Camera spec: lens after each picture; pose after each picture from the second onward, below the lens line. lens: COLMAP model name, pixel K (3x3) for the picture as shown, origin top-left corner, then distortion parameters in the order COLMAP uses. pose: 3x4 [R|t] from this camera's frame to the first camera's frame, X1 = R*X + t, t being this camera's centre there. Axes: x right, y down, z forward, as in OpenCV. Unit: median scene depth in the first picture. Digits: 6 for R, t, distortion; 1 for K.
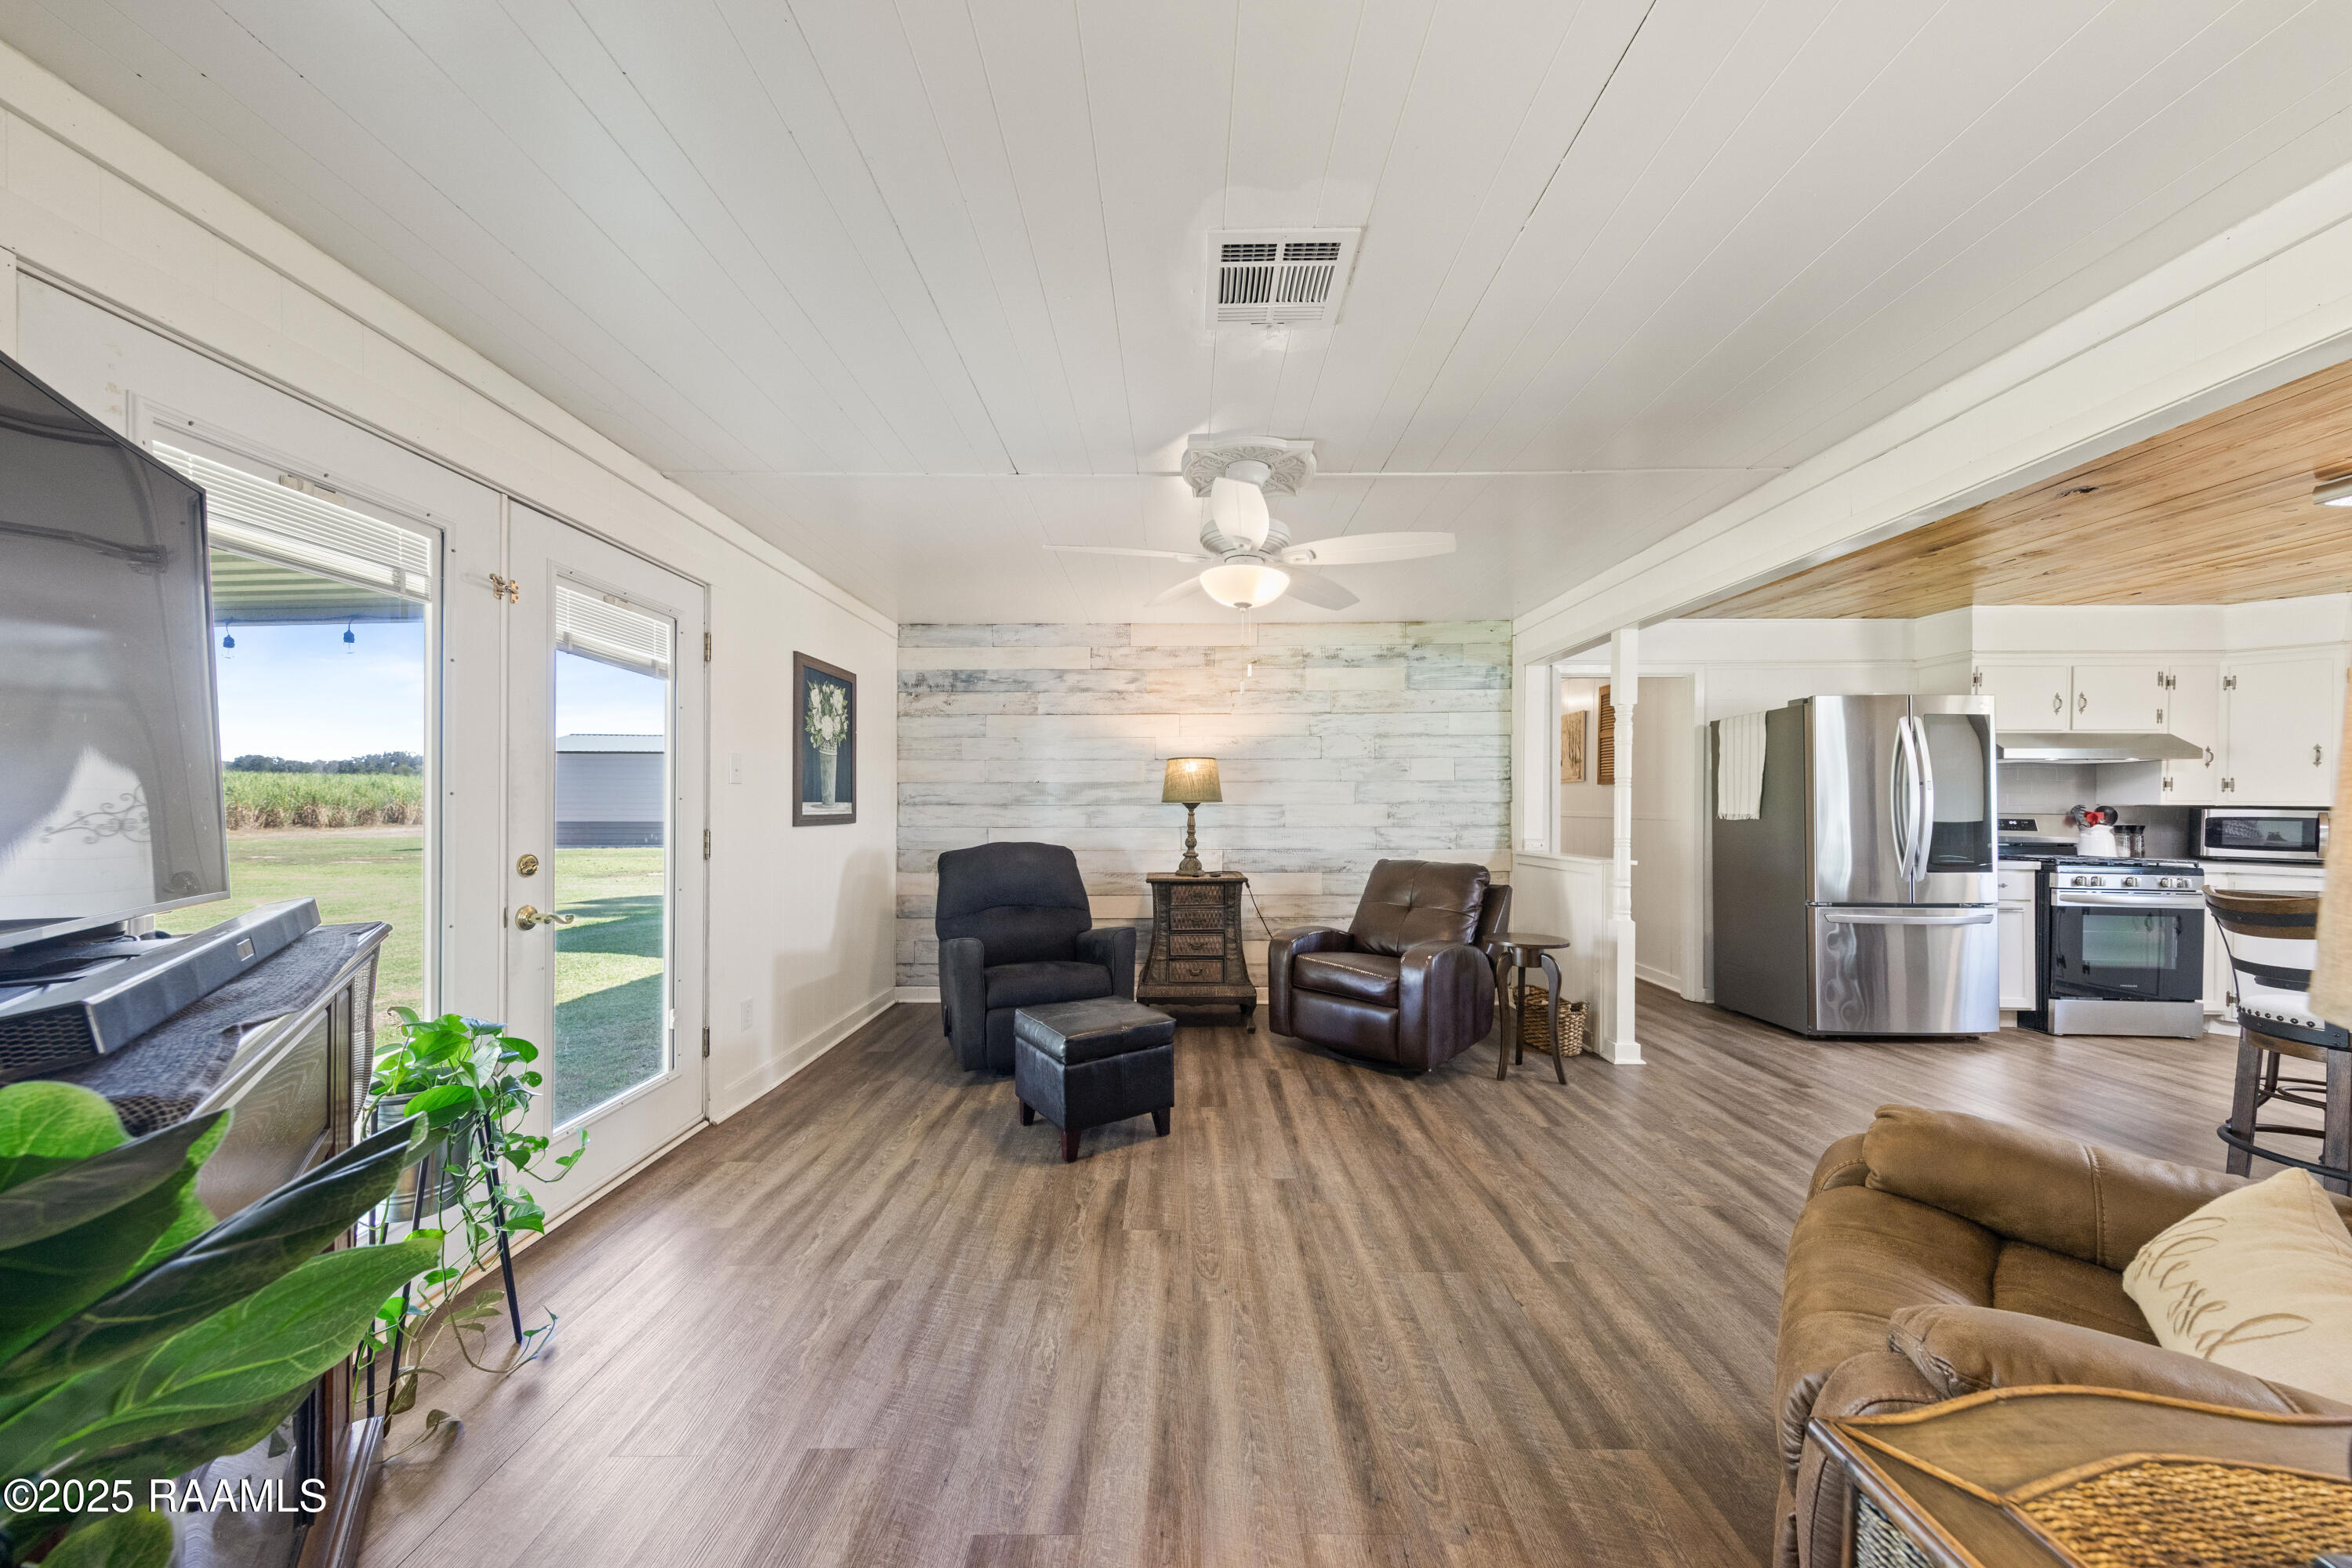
lens RADIAL K [[812.0, 0, 1167.2], [0, 812.0, 798.8], [0, 0, 1]] dist [0.000593, 0.000017]
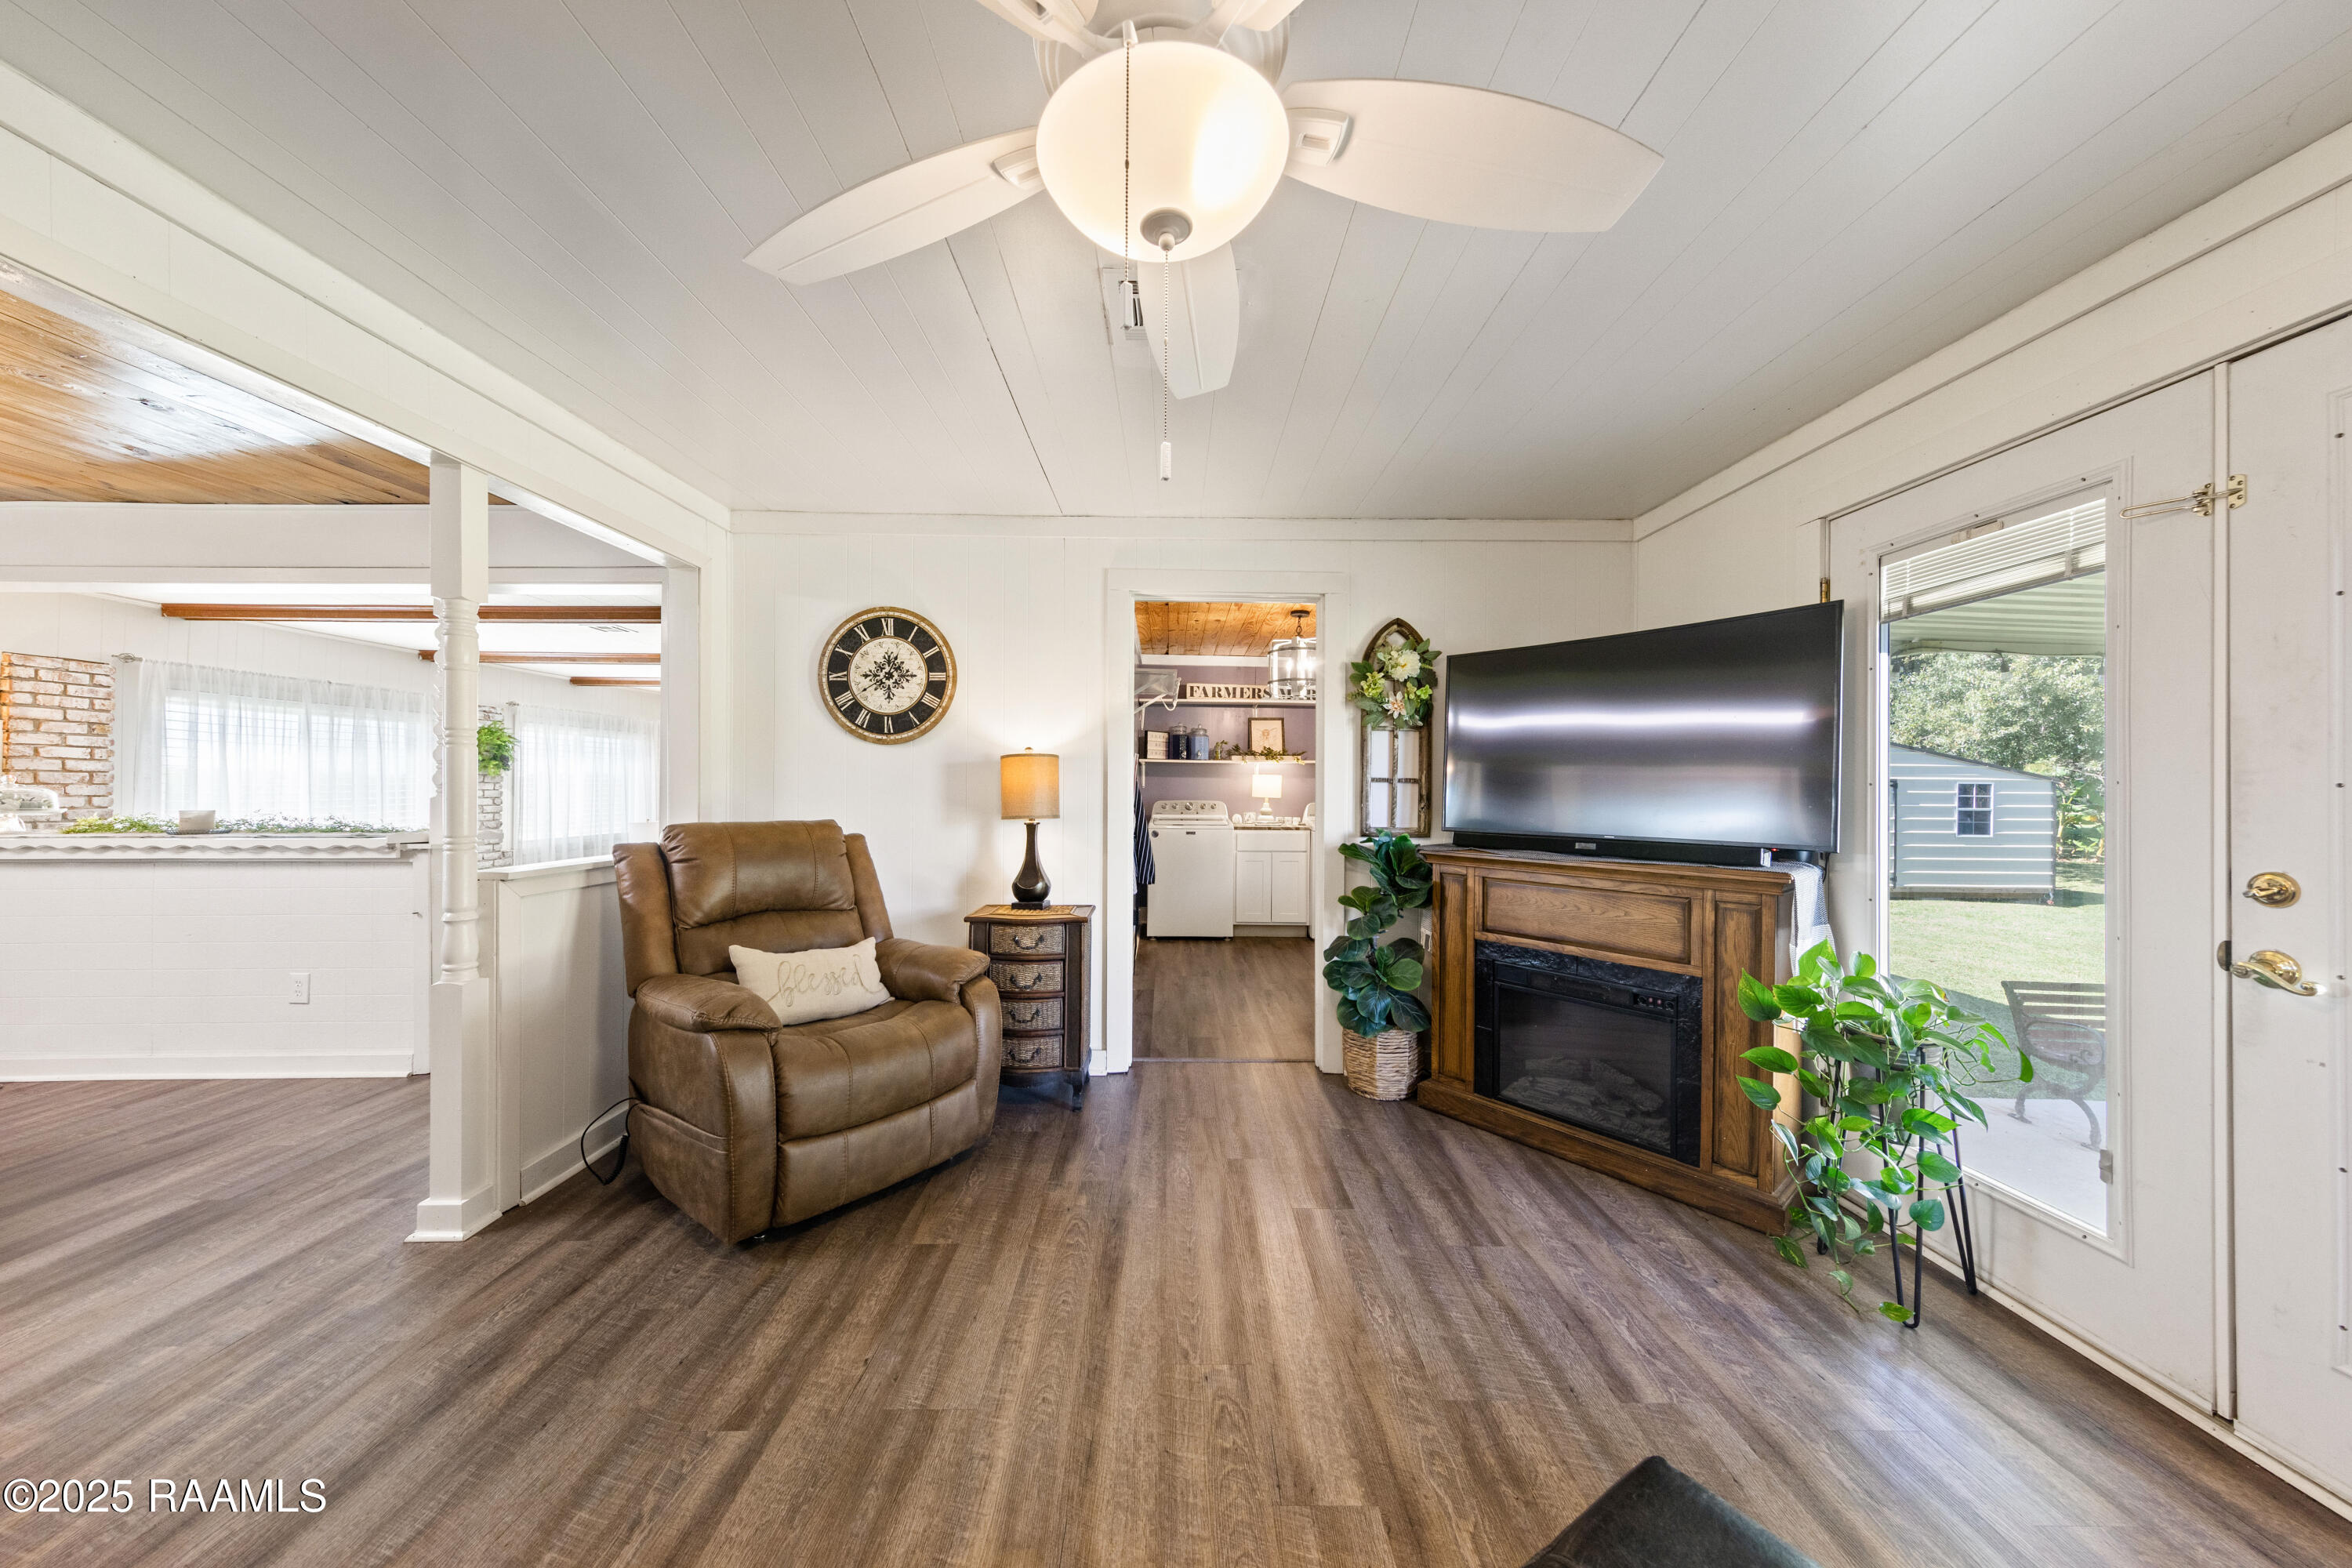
lens RADIAL K [[812.0, 0, 1183.0], [0, 812.0, 789.7], [0, 0, 1]] dist [0.000593, 0.000017]
pose [[-0.999512, -0.009896, -0.029612, 0.125994], [-0.009819, 0.999948, -0.002744, 0.012901], [0.029638, -0.002452, -0.999558, 1.823628]]
